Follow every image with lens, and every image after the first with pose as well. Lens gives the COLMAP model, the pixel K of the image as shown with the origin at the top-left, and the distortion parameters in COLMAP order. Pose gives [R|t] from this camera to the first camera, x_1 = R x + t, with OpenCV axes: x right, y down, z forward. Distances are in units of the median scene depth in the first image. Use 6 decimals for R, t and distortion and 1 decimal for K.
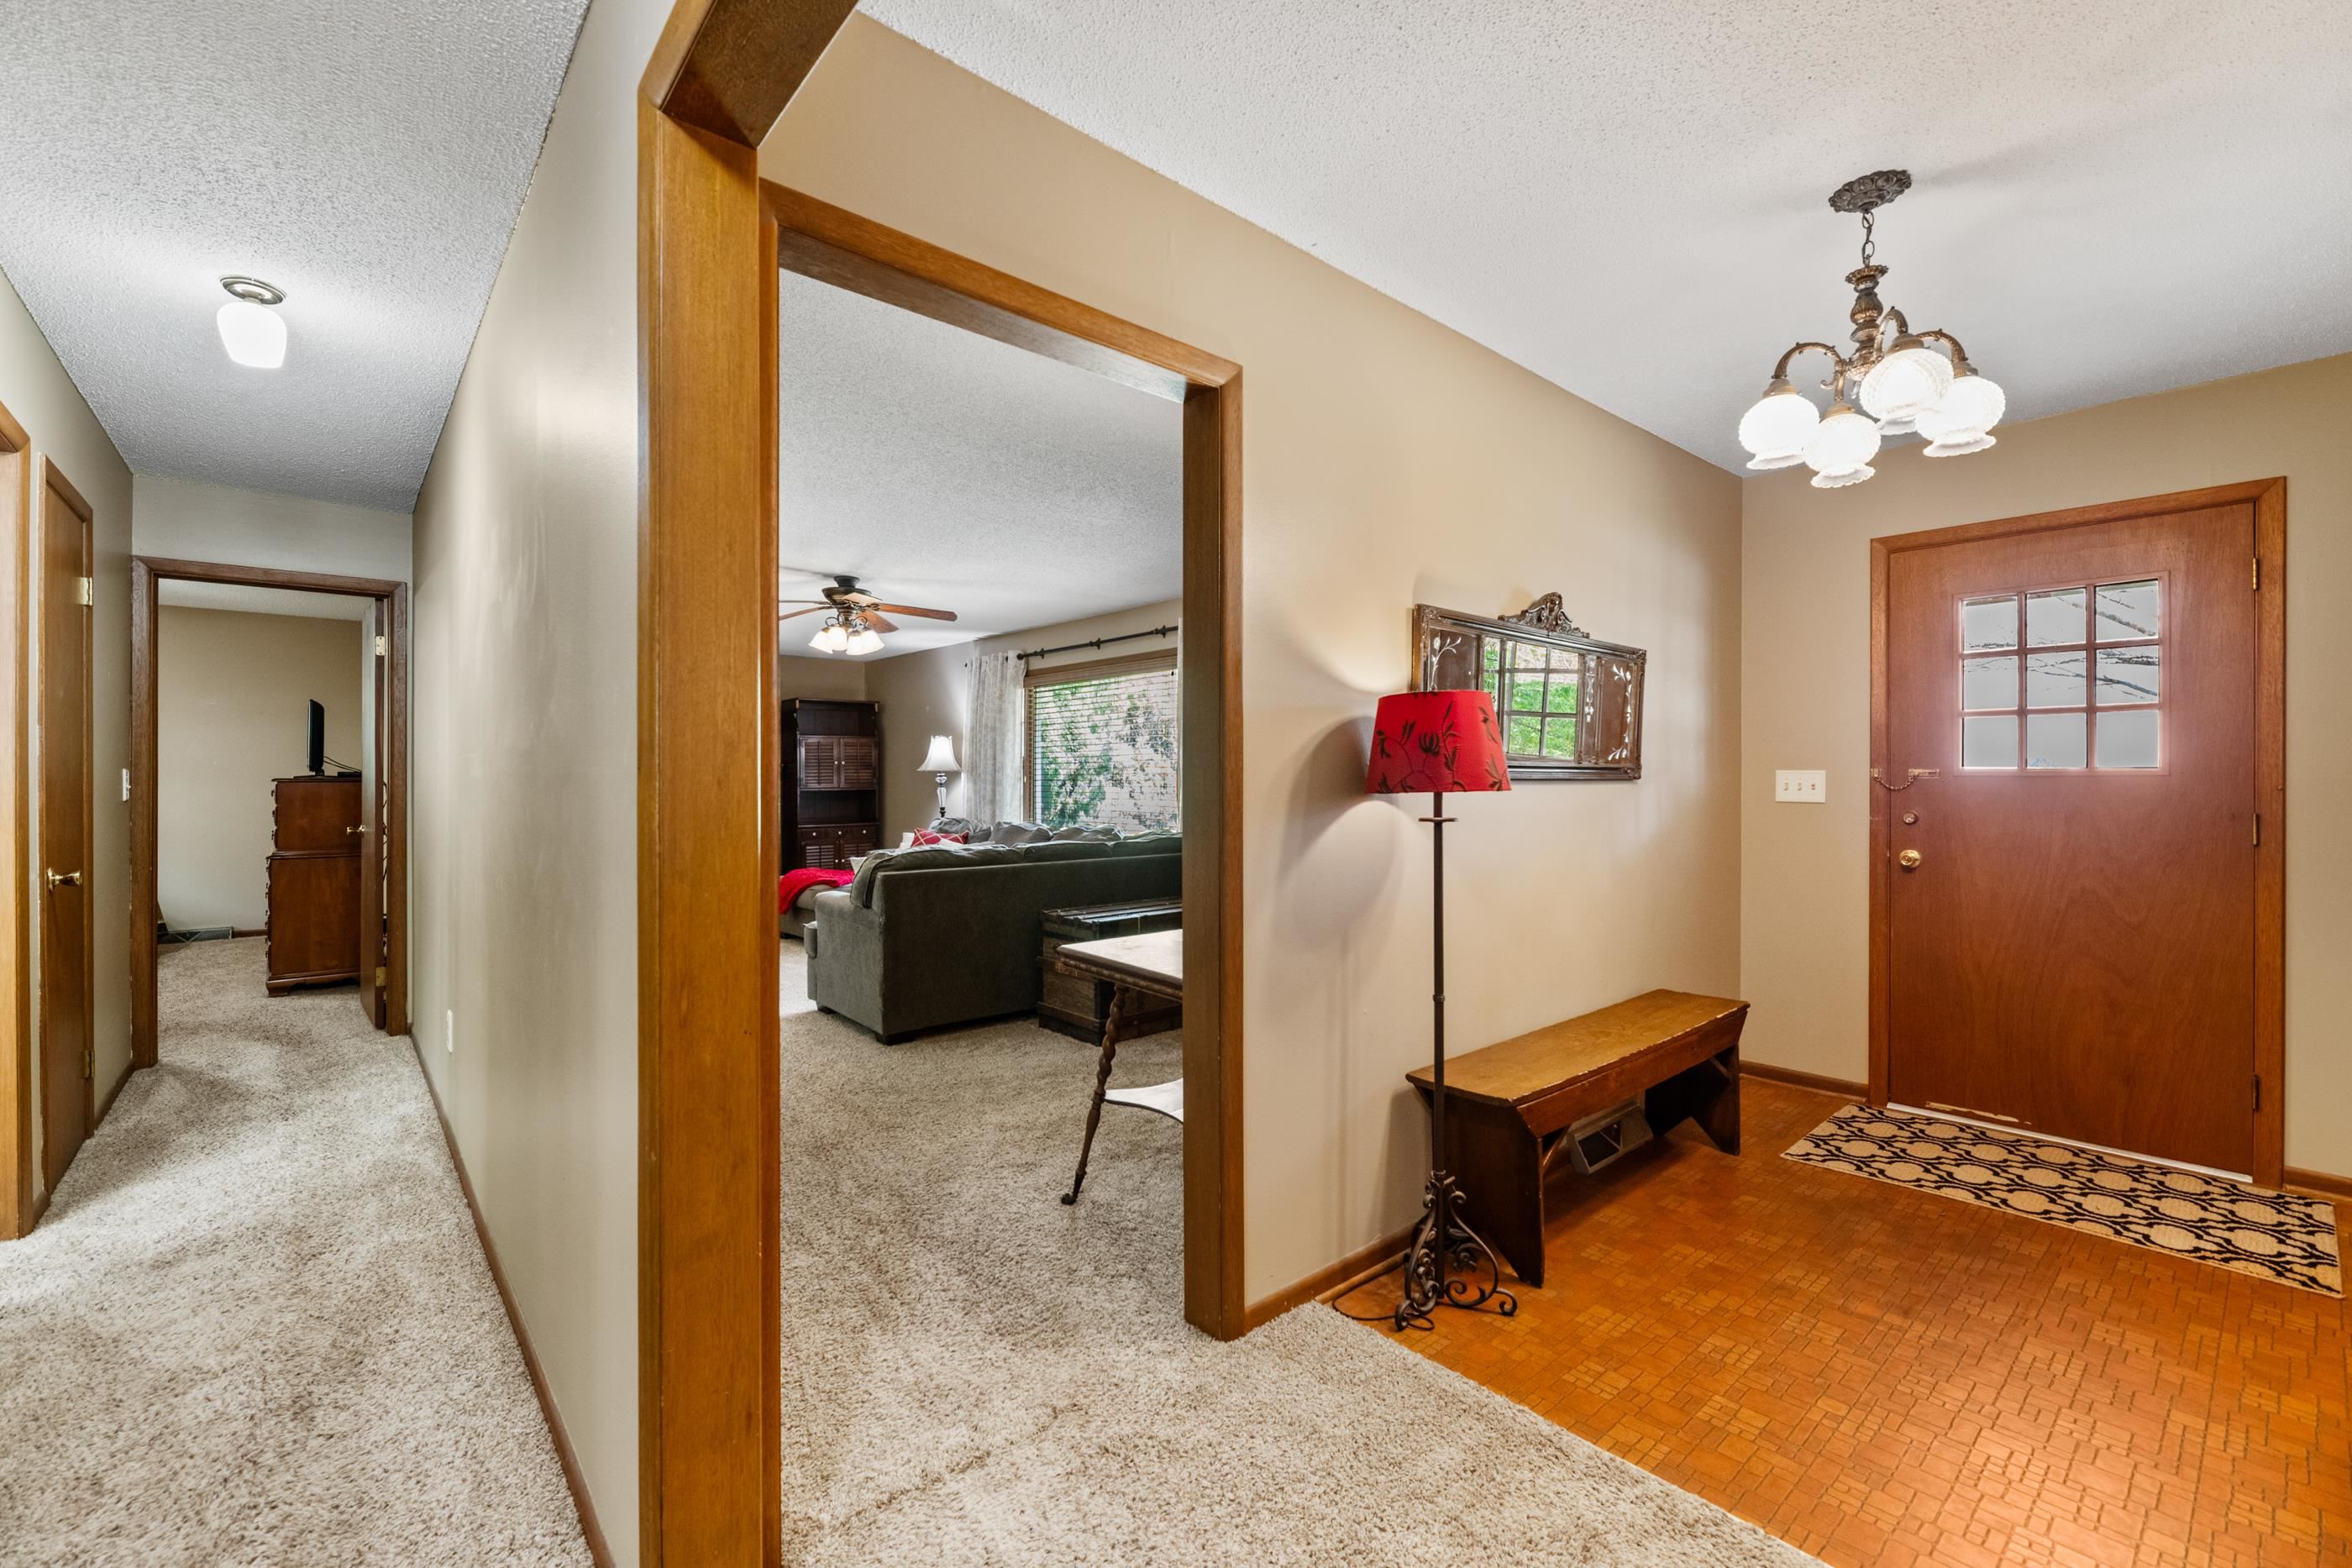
lens RADIAL K [[983.9, 0, 1172.8], [0, 983.9, 781.9], [0, 0, 1]] dist [-0.003628, -0.000494]
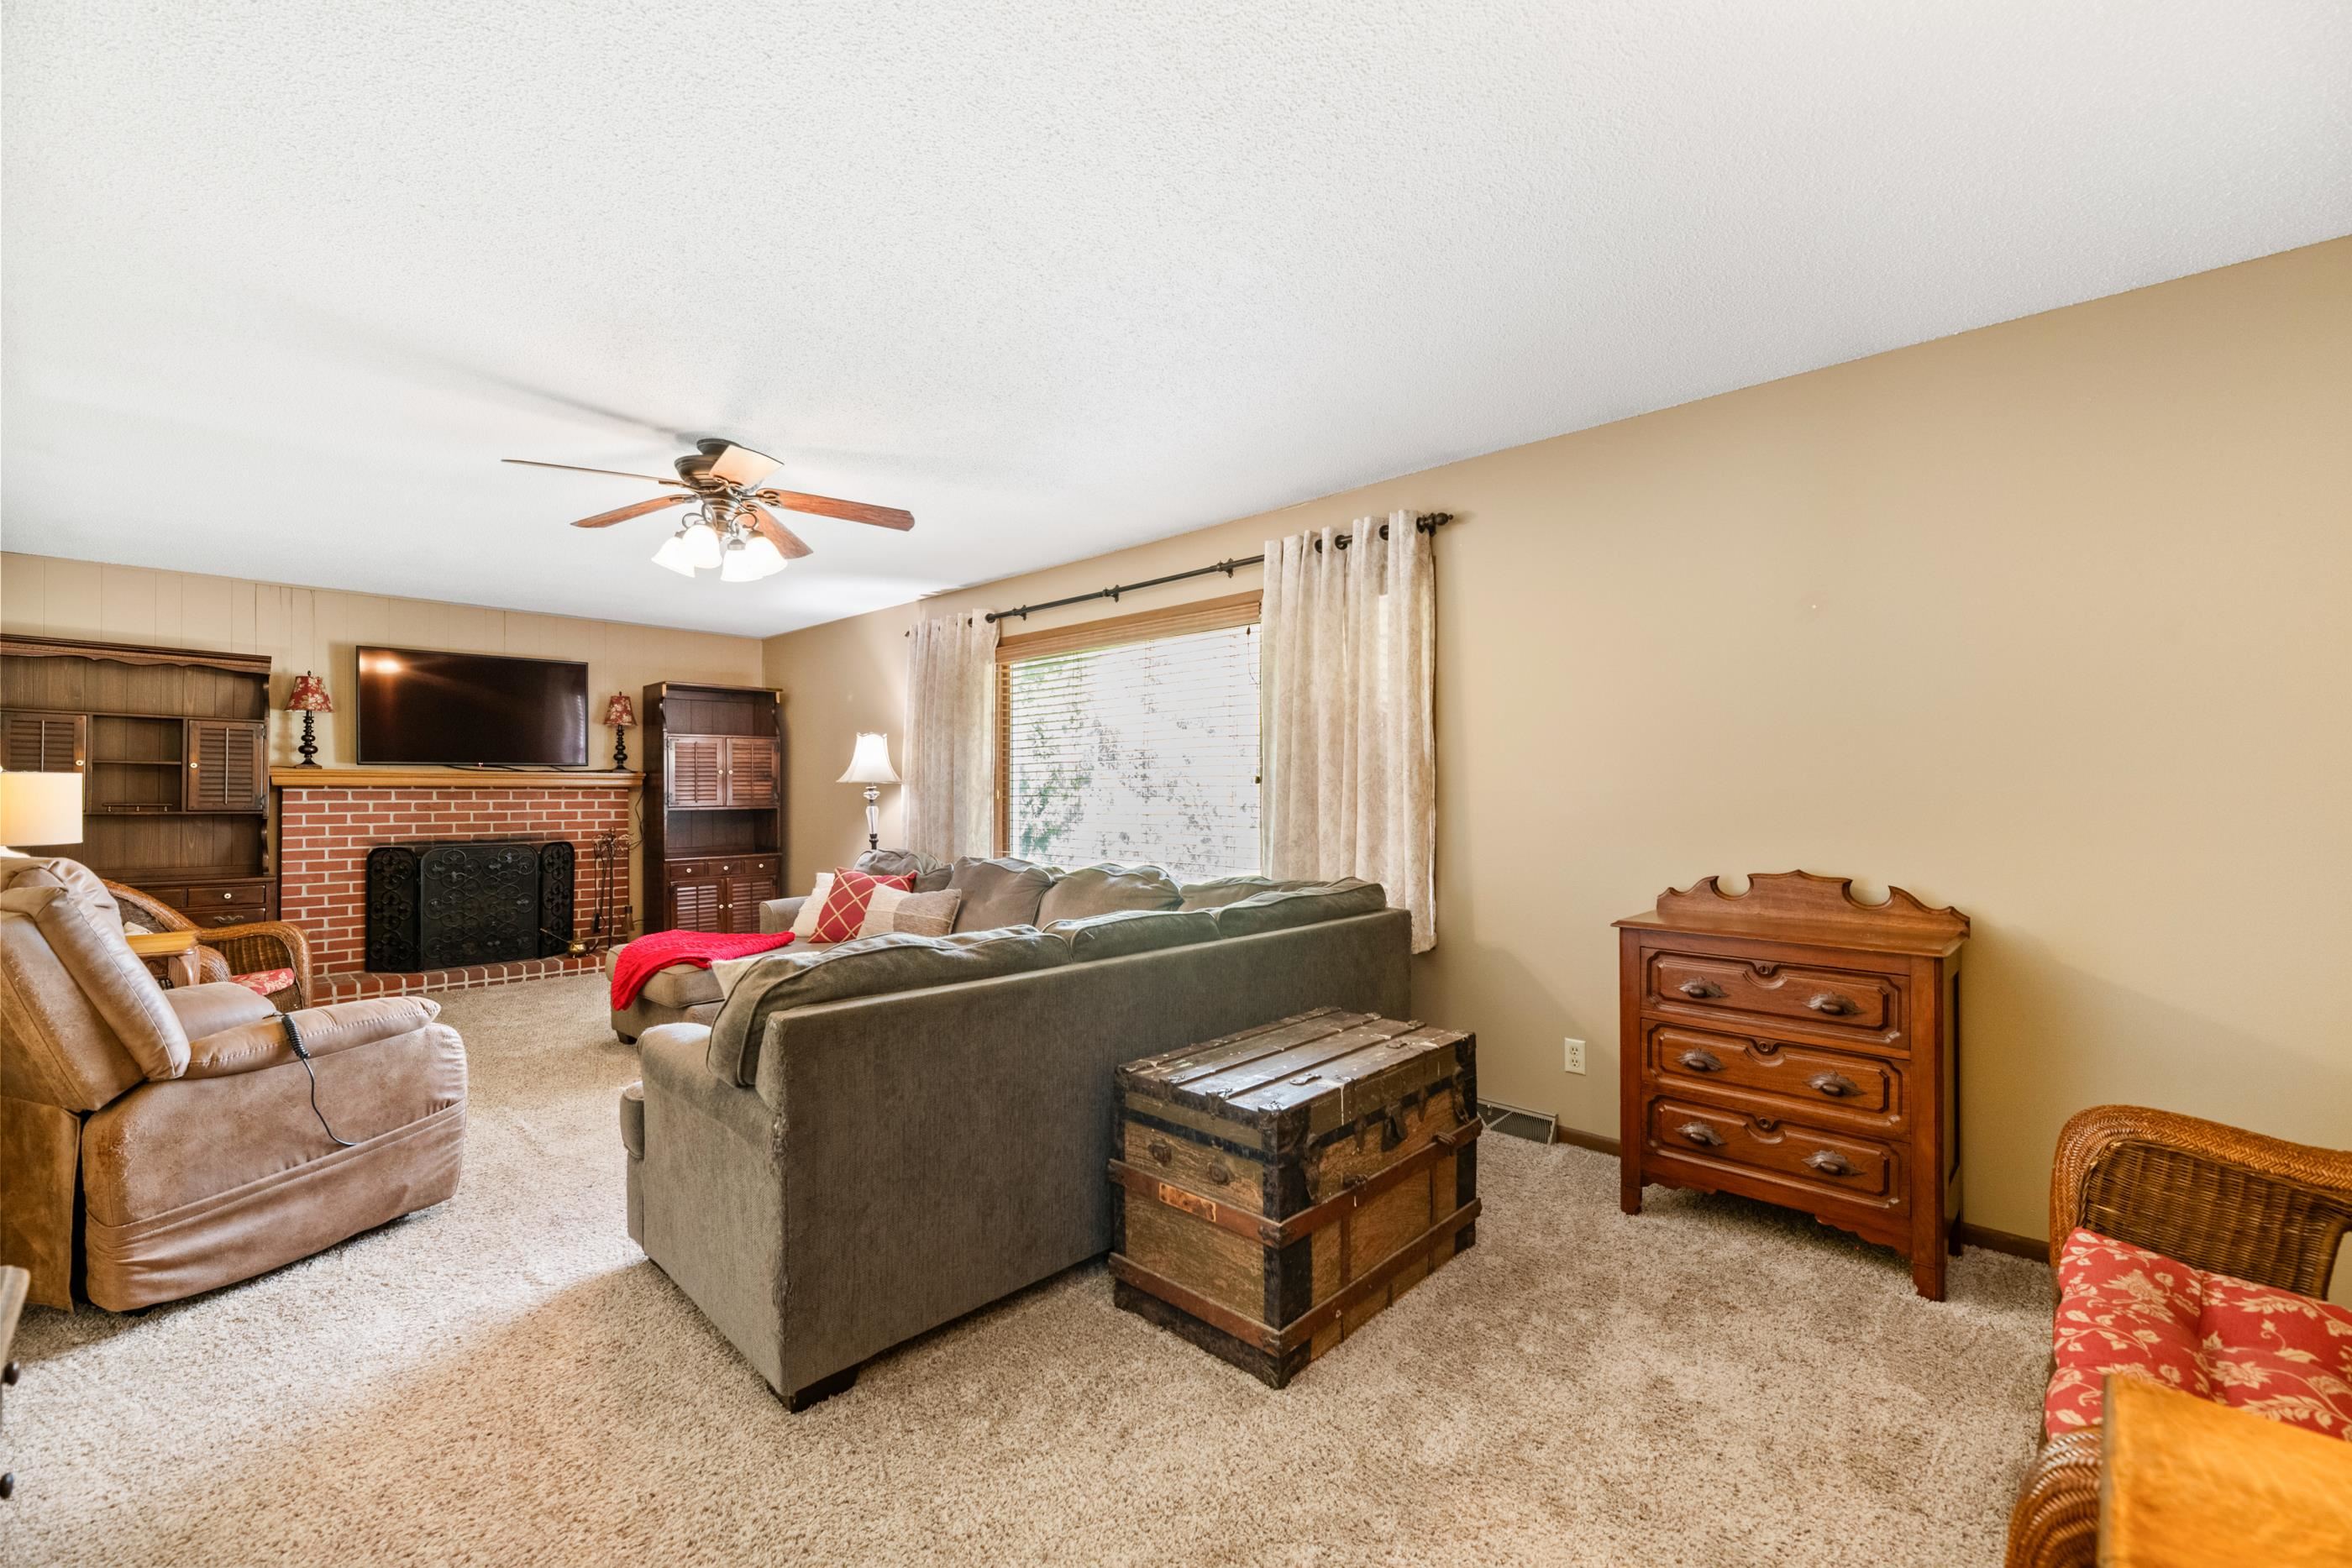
lens RADIAL K [[959.7, 0, 1166.6], [0, 959.7, 793.7], [0, 0, 1]] dist [-0.000410, -0.000031]
pose [[0.996100, -0.000646, 0.088232, -0.091580], [0.000907, 0.999995, -0.002921, -0.001035], [-0.088229, 0.002990, 0.996096, 0.316688]]
